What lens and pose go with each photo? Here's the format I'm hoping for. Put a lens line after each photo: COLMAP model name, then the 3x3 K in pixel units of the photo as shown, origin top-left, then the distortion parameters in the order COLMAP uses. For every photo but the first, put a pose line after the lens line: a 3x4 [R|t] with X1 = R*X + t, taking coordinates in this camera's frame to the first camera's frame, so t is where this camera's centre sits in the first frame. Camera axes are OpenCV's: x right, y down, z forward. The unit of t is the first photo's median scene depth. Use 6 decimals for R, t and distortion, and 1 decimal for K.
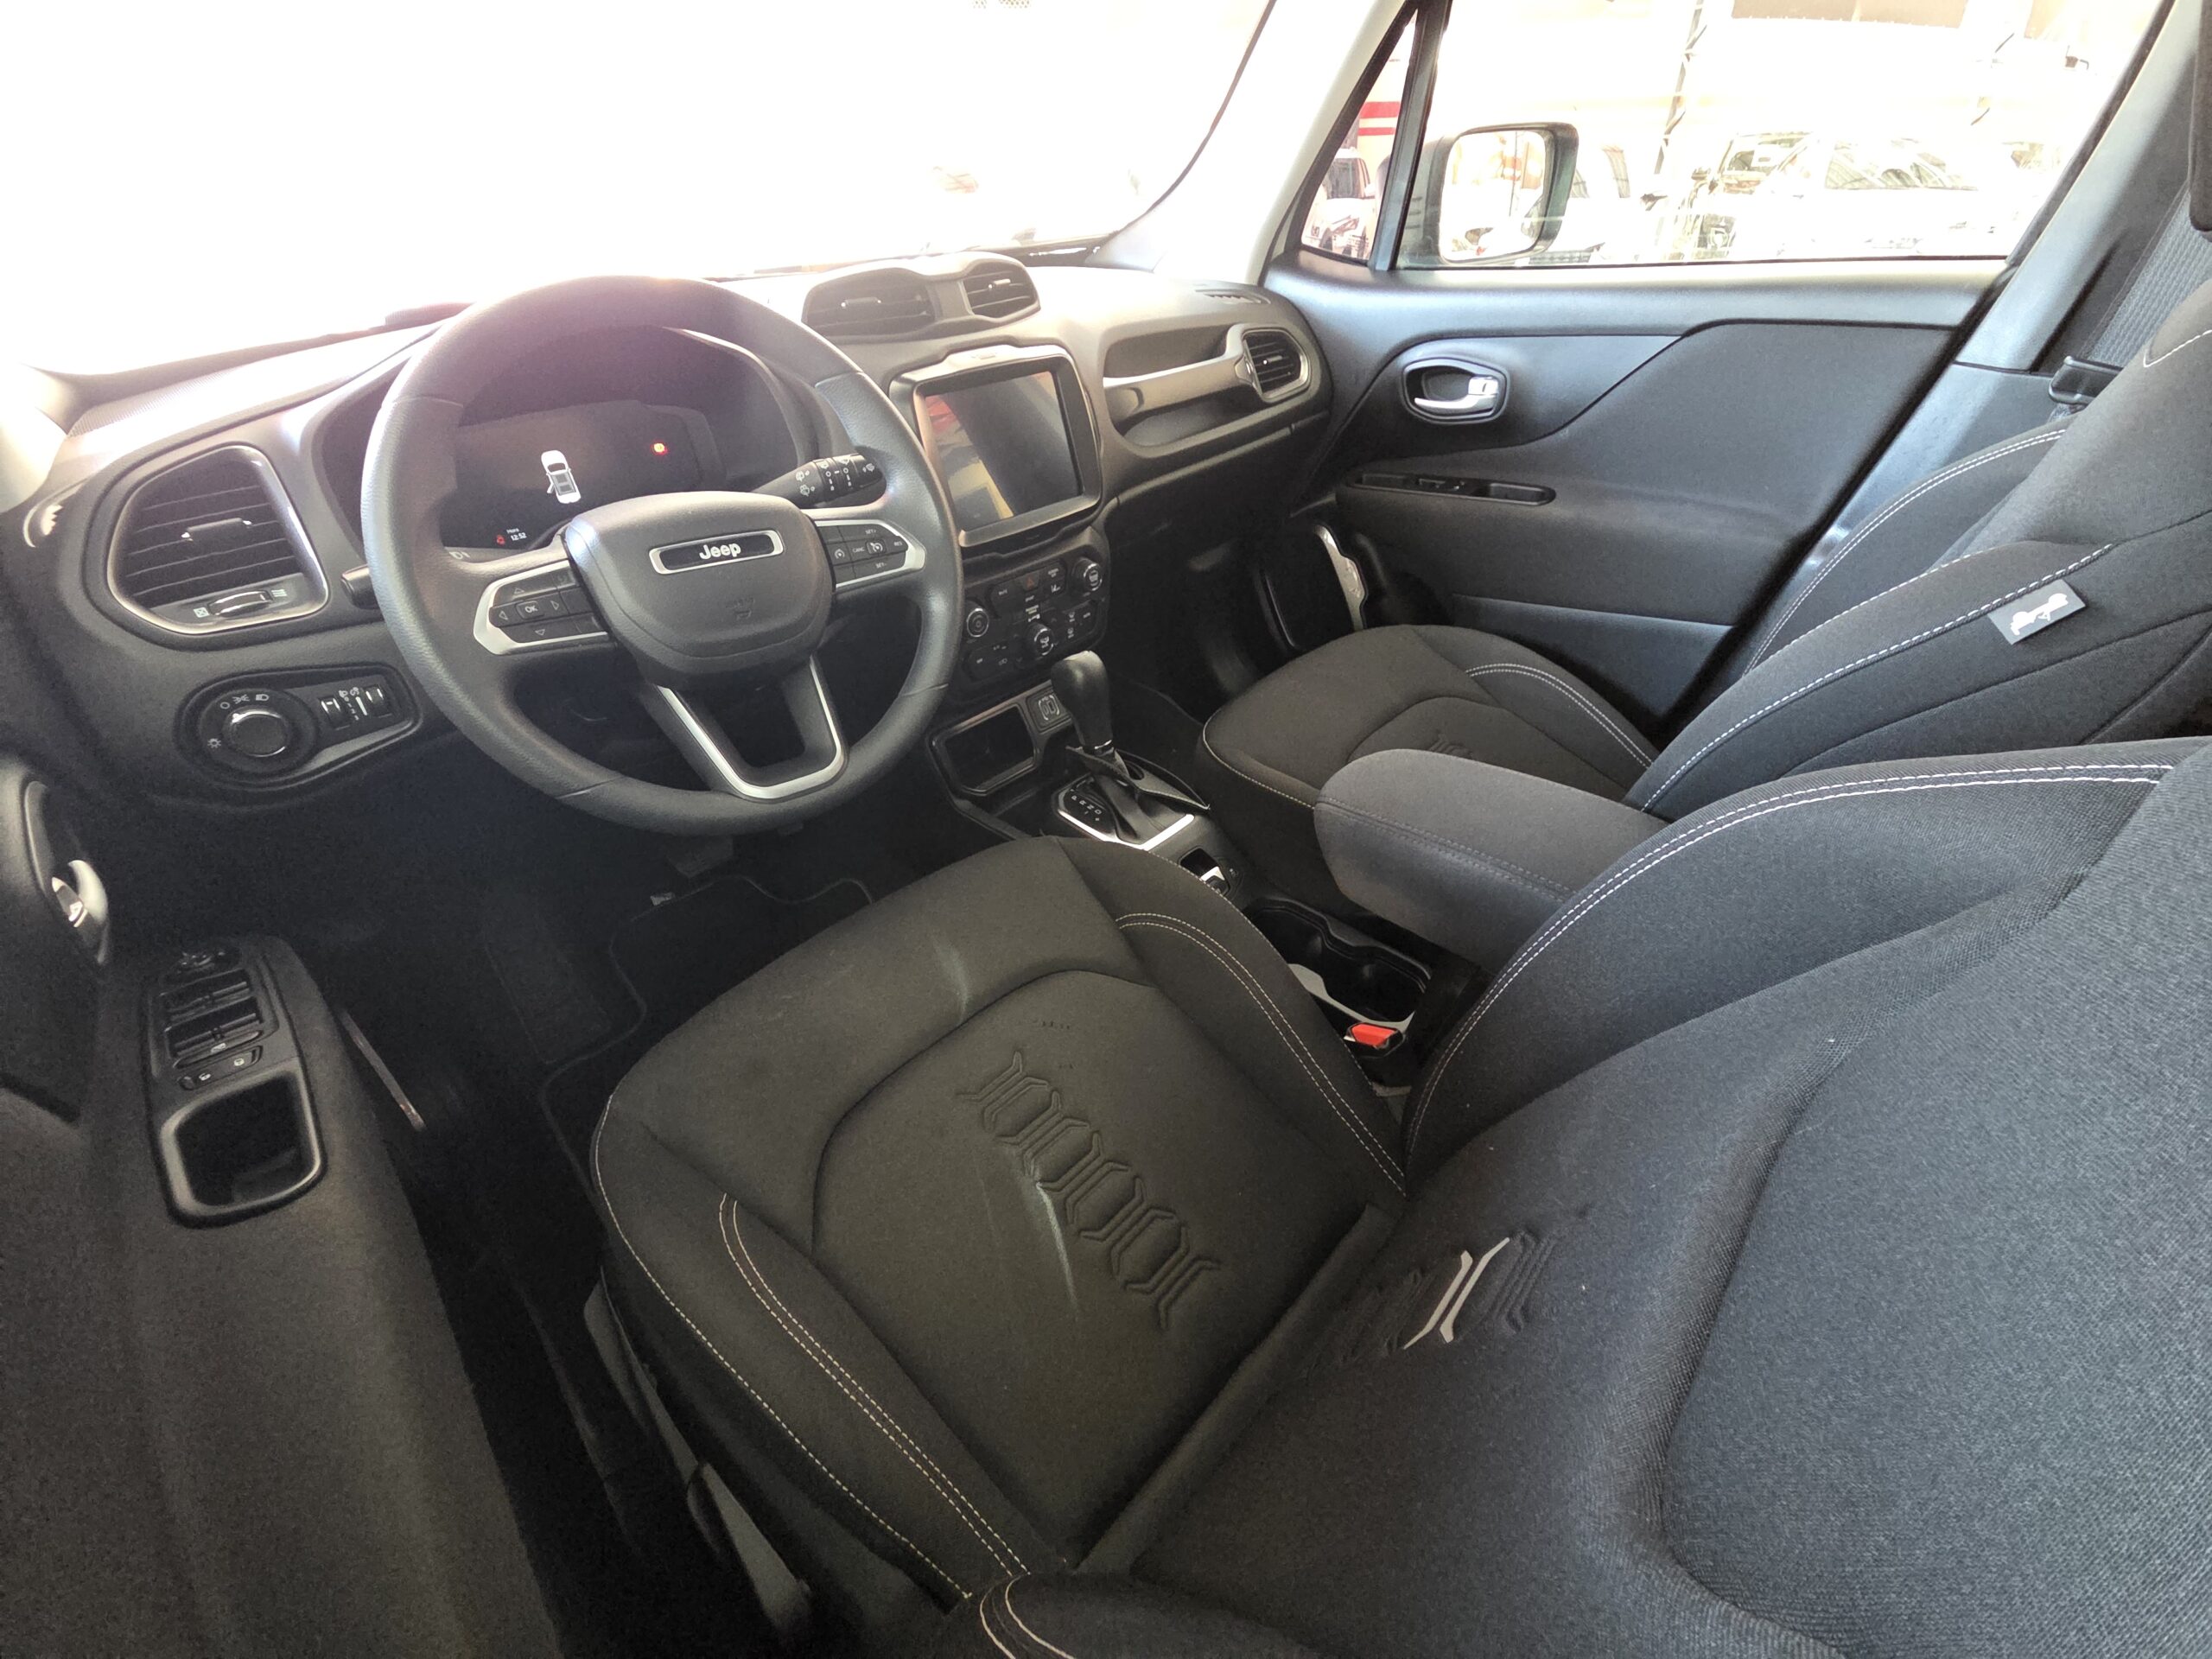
lens RADIAL K [[898.3, 0, 1110.1], [0, 898.3, 827.0], [0, 0, 1]] dist [0.012653, -0.008644]
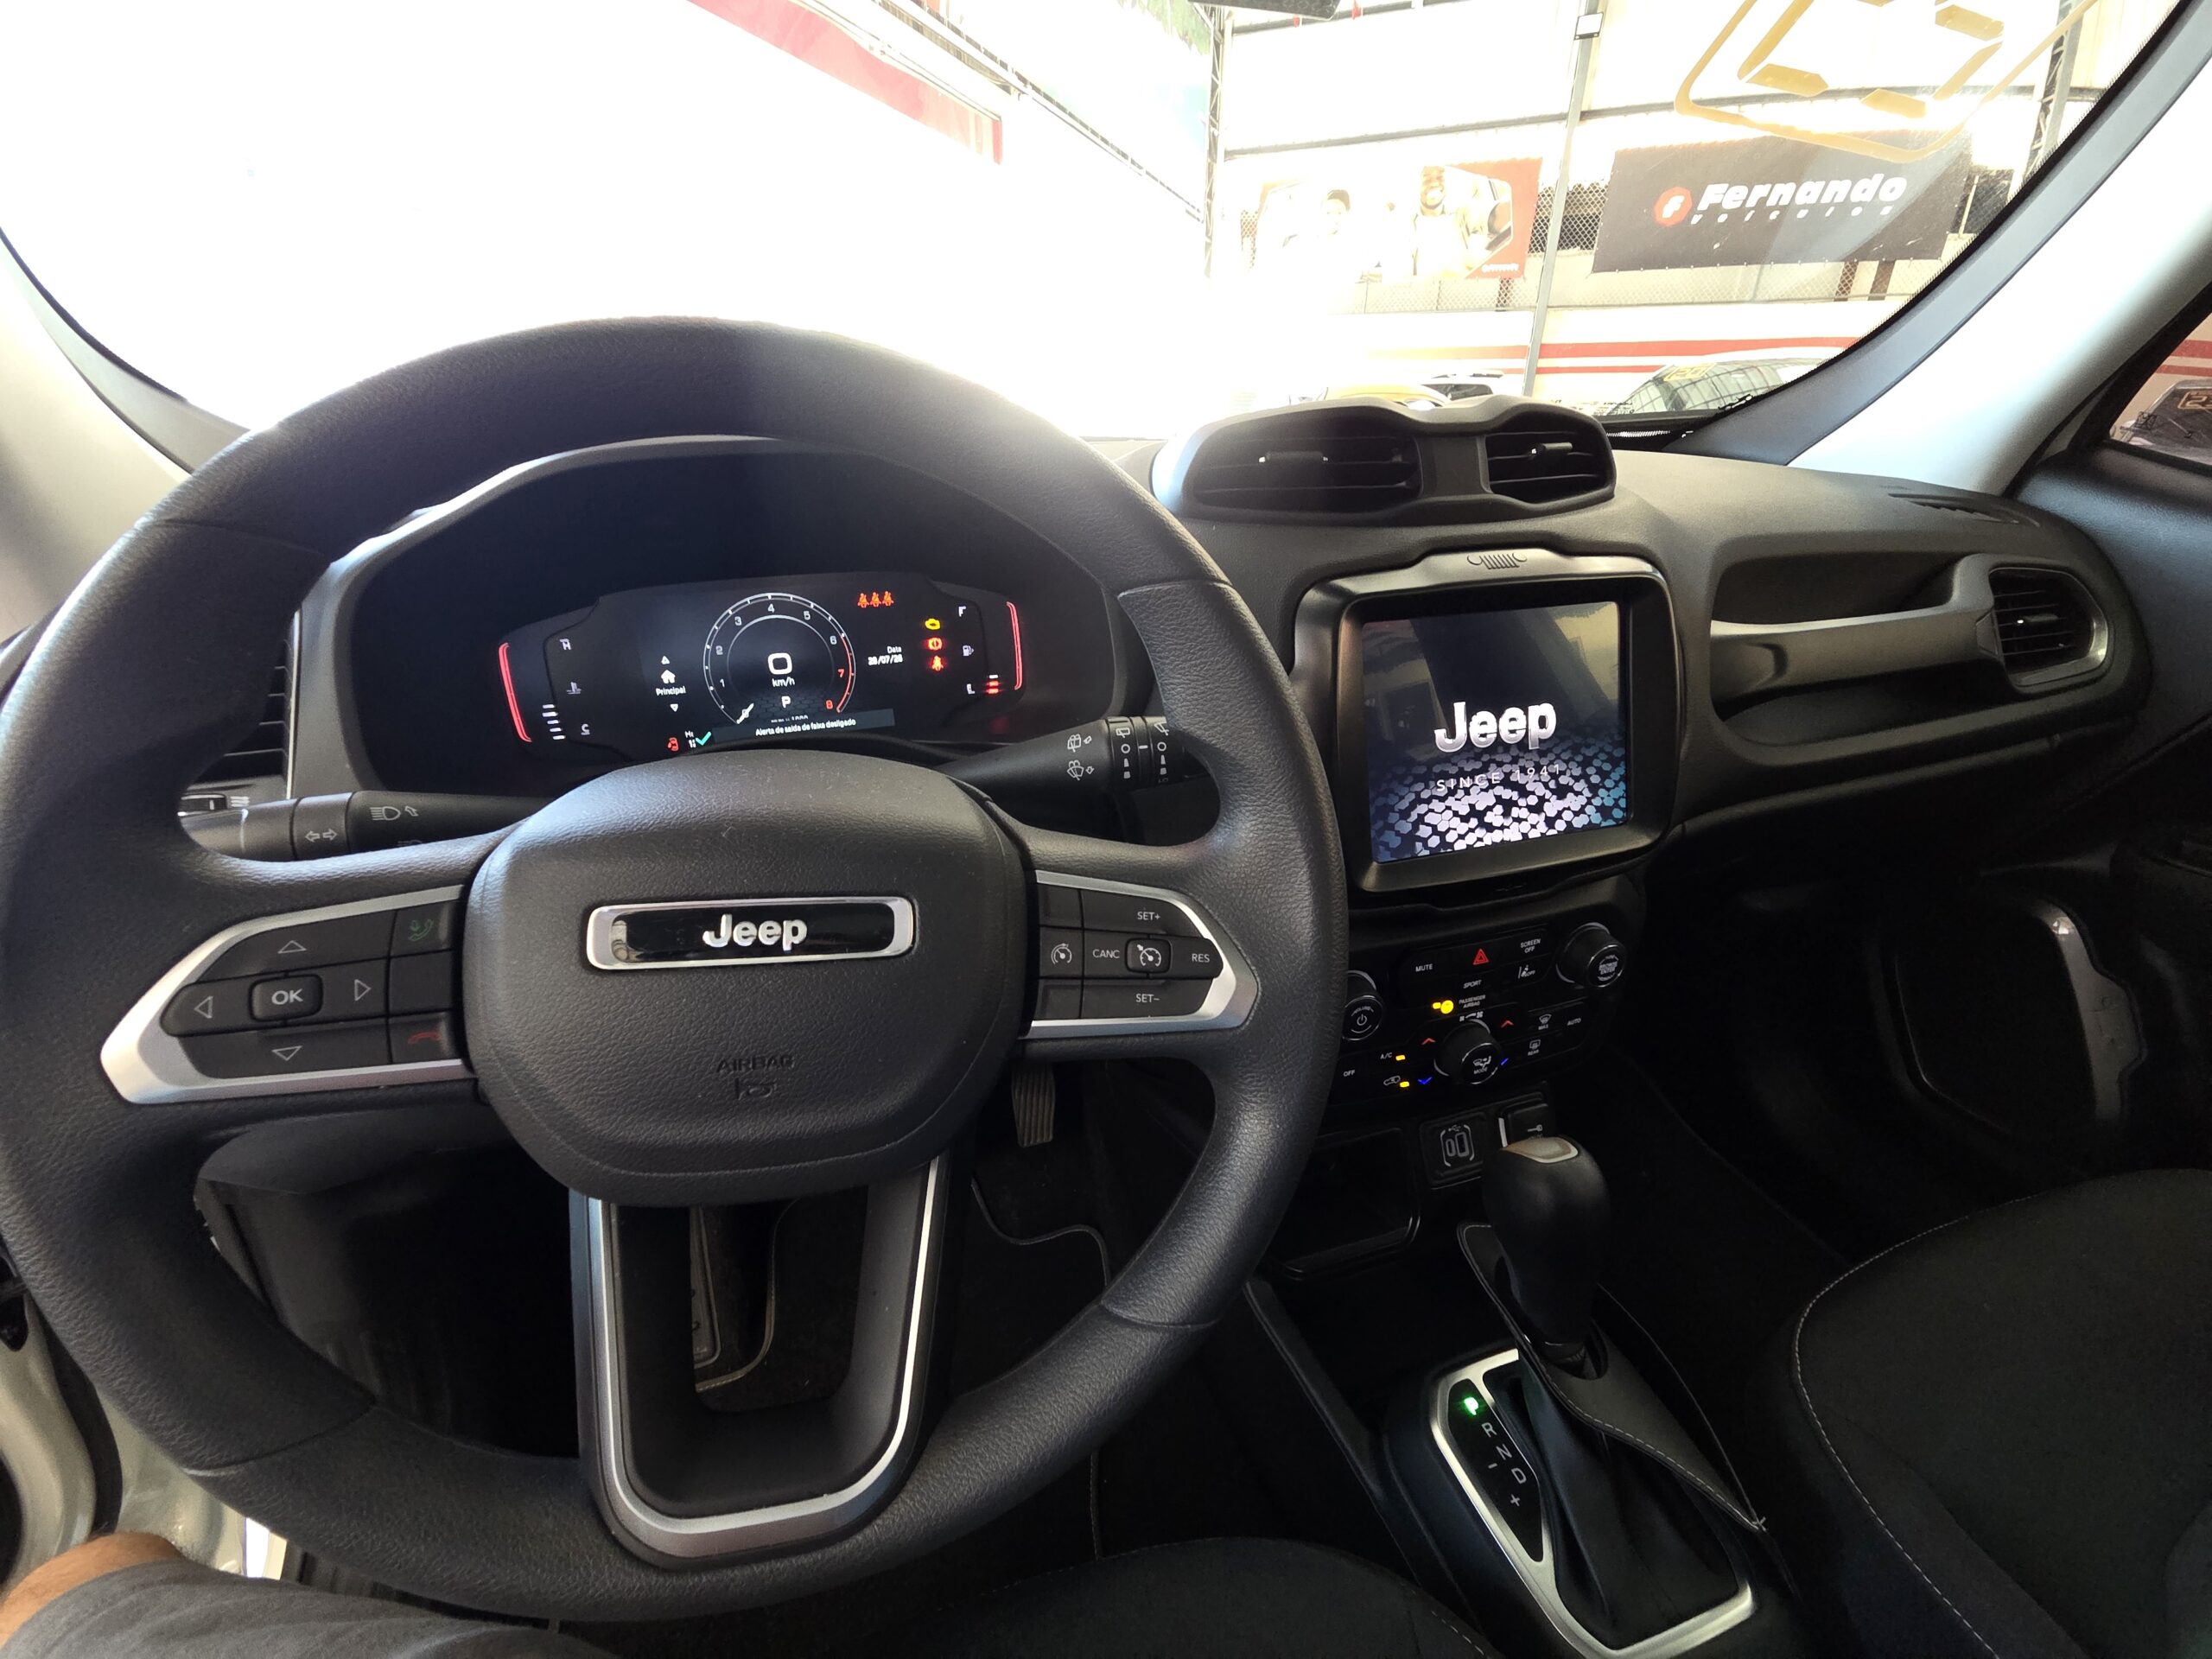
lens RADIAL K [[898.3, 0, 1100.3], [0, 898.3, 810.3], [0, 0, 1]] dist [0.012653, -0.008644]
pose [[0.883873, 0.210795, -0.417533, -0.071449], [-0.290361, 0.947132, -0.136495, -0.185462], [0.366686, 0.241879, 0.898352, 0.358917]]
